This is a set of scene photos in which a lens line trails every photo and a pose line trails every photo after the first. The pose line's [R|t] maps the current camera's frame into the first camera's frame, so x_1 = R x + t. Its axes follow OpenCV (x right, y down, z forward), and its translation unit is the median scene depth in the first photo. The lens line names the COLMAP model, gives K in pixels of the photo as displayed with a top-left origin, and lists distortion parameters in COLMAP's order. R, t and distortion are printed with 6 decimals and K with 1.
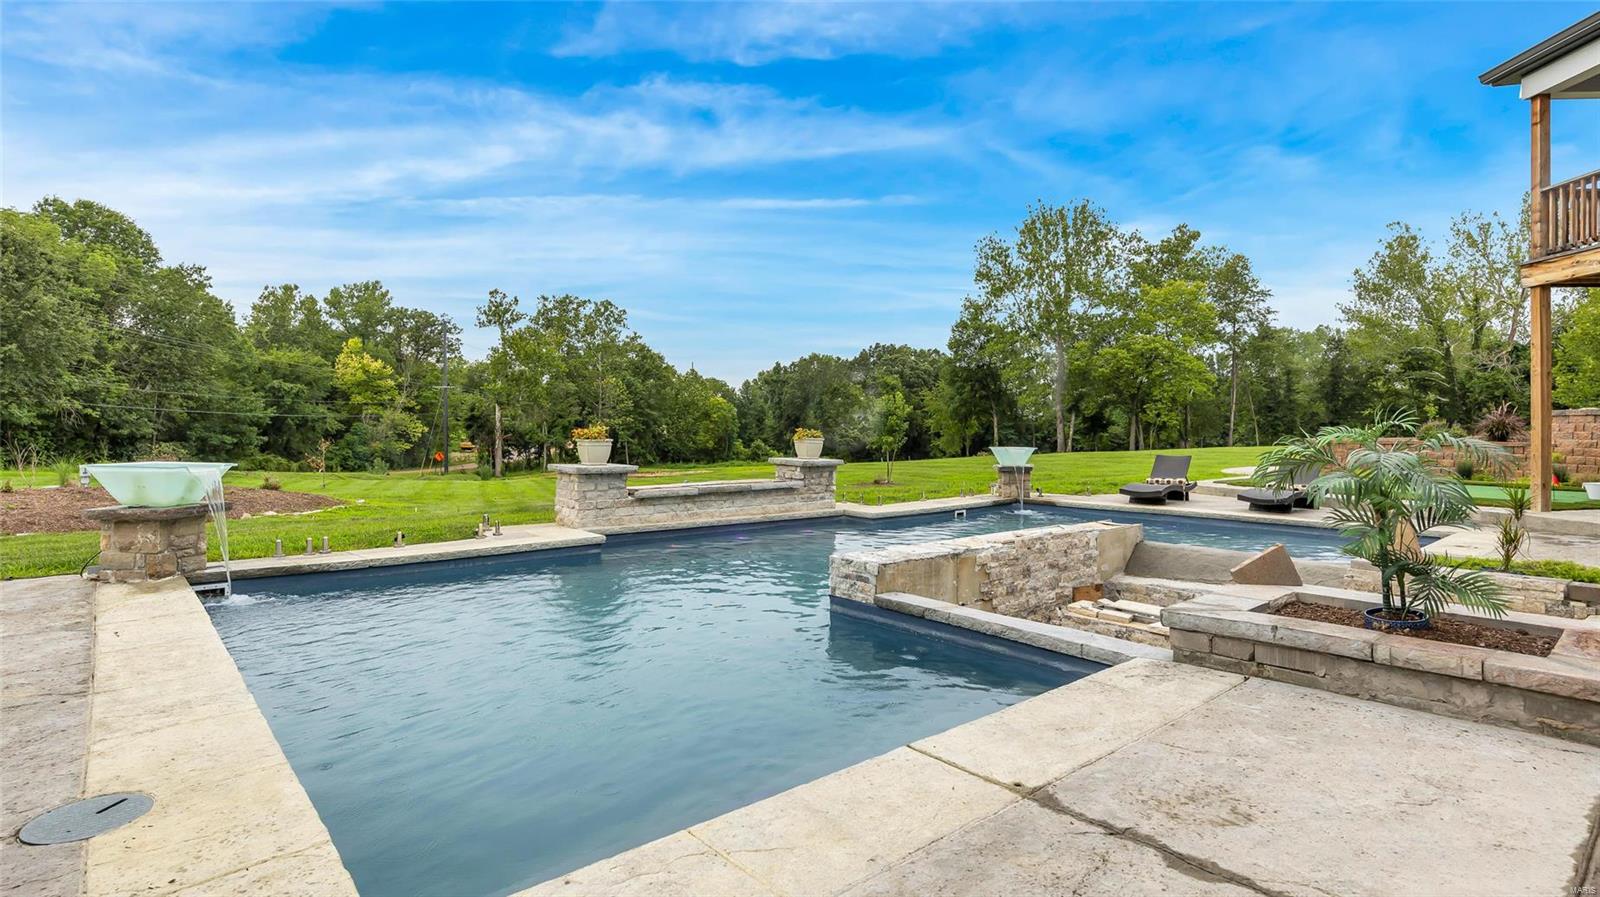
lens RADIAL K [[788.7, 0, 805.2], [0, 788.7, 425.9], [0, 0, 1]] dist [0.000947, 0.000282]
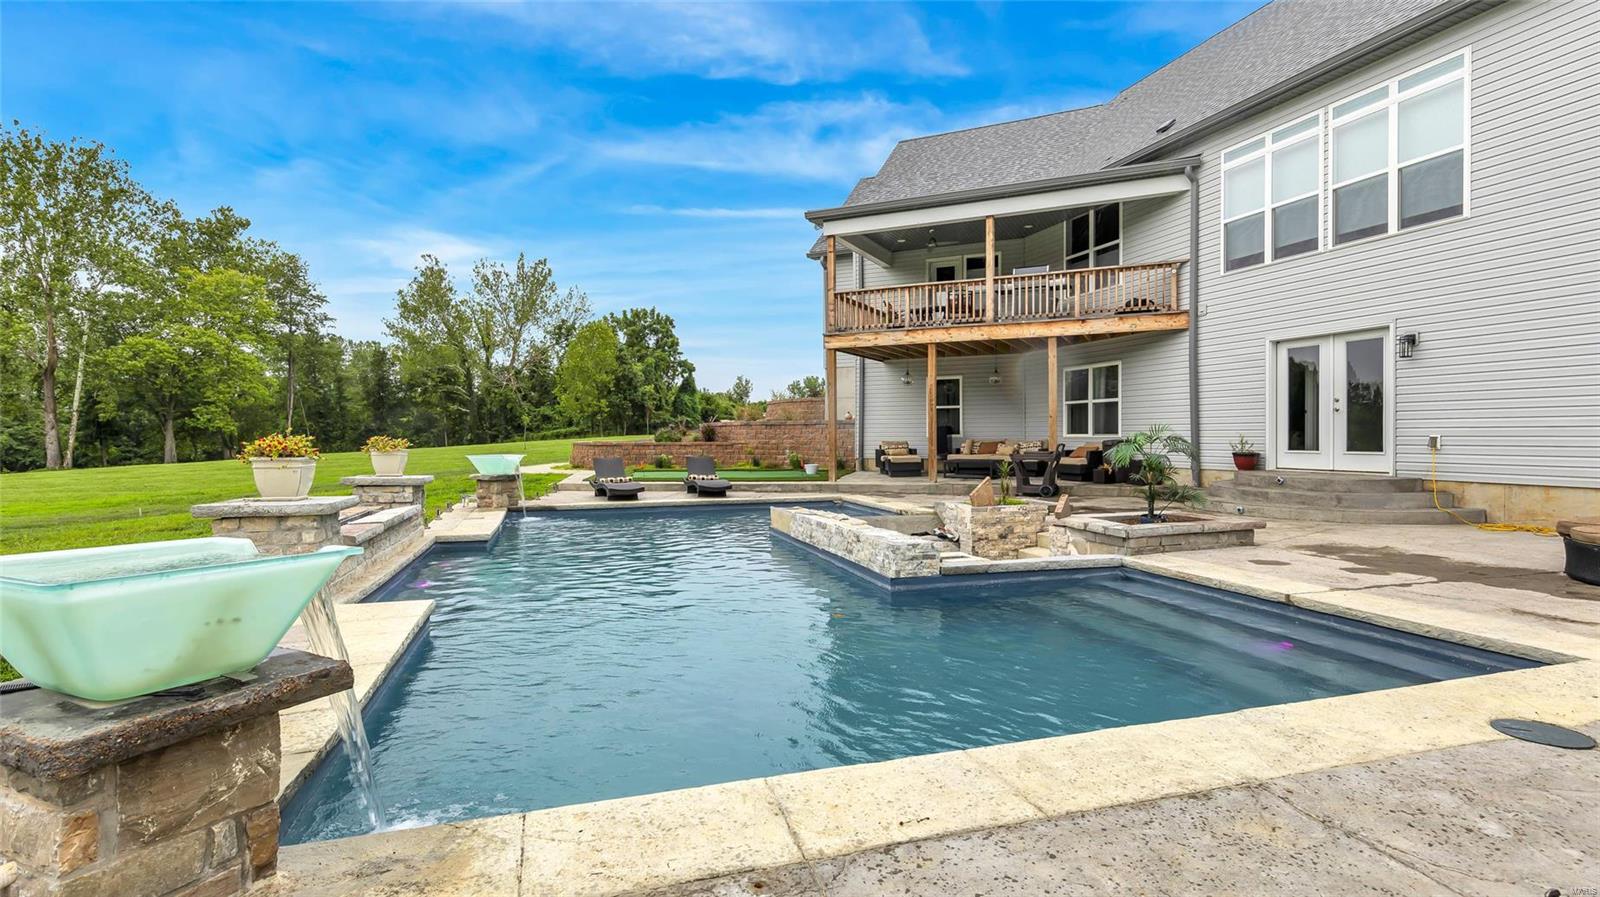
lens RADIAL K [[776.1, 0, 804.4], [0, 776.1, 440.6], [0, 0, 1]] dist [0.002446, 0.000267]
pose [[0.398149, -0.012983, 0.917229, -0.075224], [0.002418, 0.999911, 0.013104, -0.000314], [-0.917318, -0.002999, 0.398145, 0.046704]]
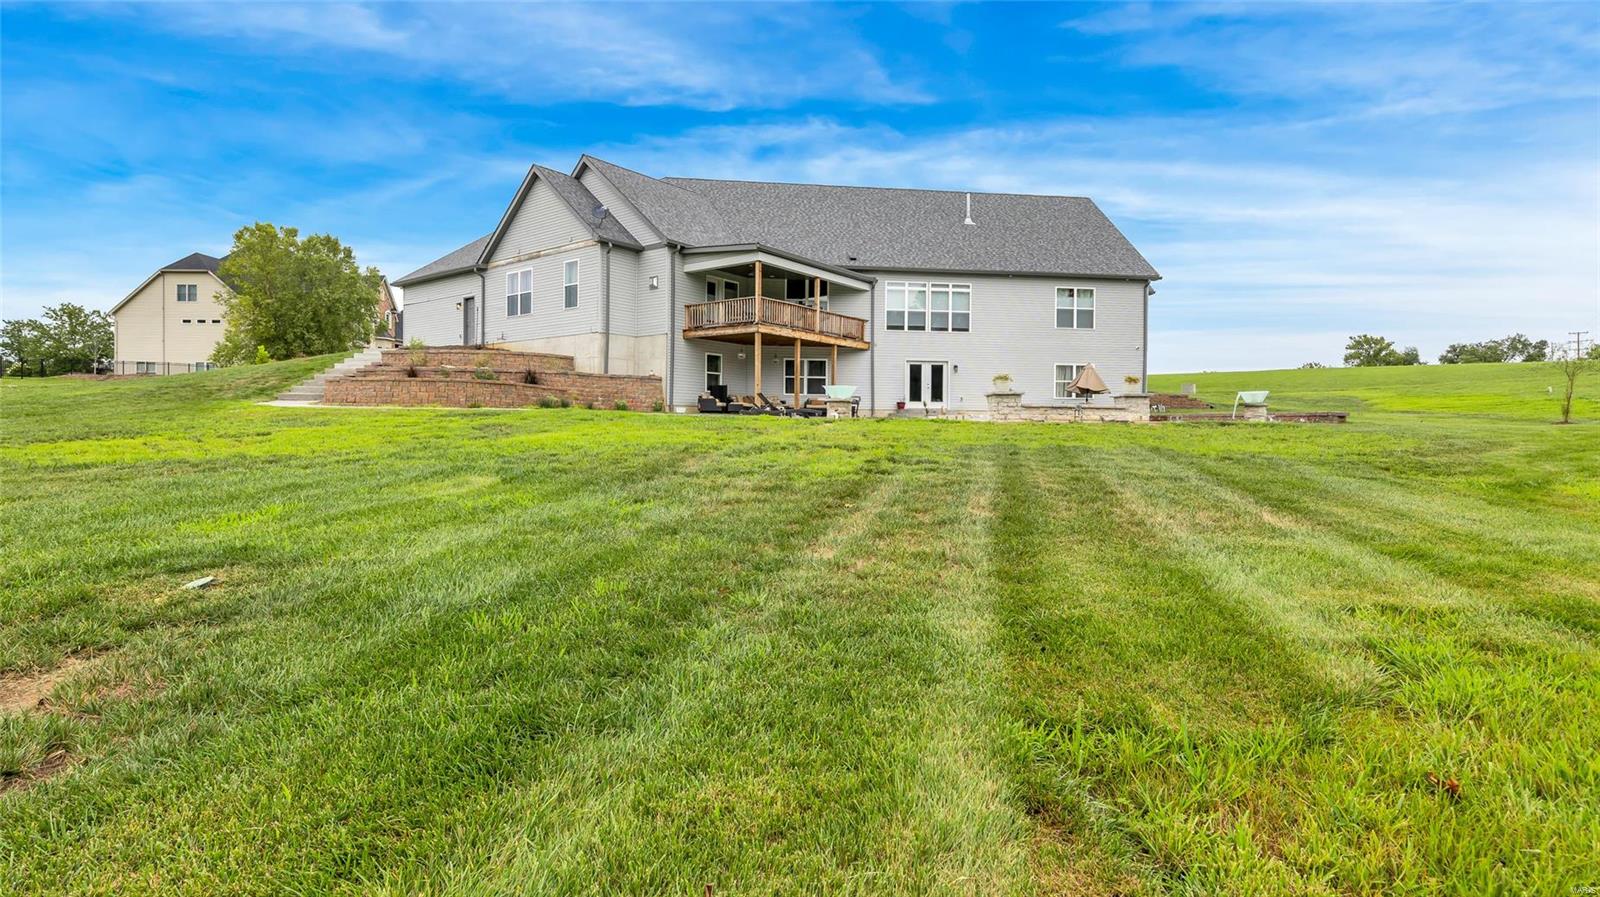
lens RADIAL K [[776.1, 0, 804.4], [0, 776.1, 440.6], [0, 0, 1]] dist [0.002446, 0.000267]
pose [[-0.826392, -0.020102, 0.562736, -0.083087], [-0.013819, 0.999786, 0.015421, 0.017734], [-0.562925, 0.004967, -0.826493, 0.369569]]
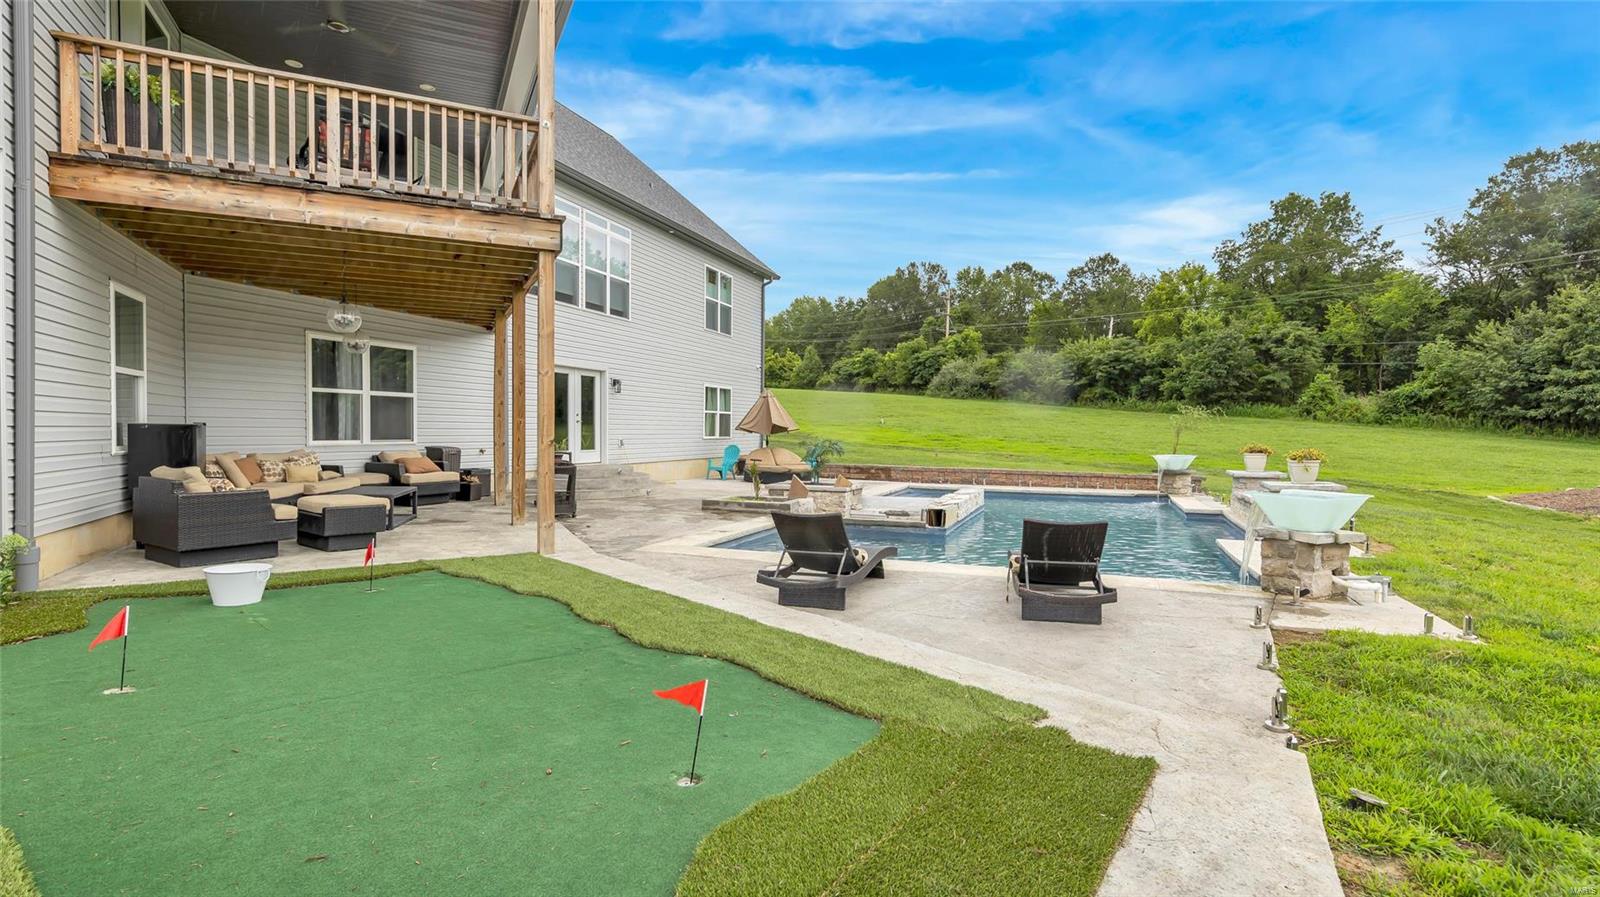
lens RADIAL K [[776.1, 0, 804.4], [0, 776.1, 440.6], [0, 0, 1]] dist [0.002446, 0.000267]
pose [[-0.875108, -0.005423, -0.483897, 0.127142], [-0.011187, 0.999897, 0.009025, -0.001121], [0.483798, 0.013311, -0.875078, 0.210327]]
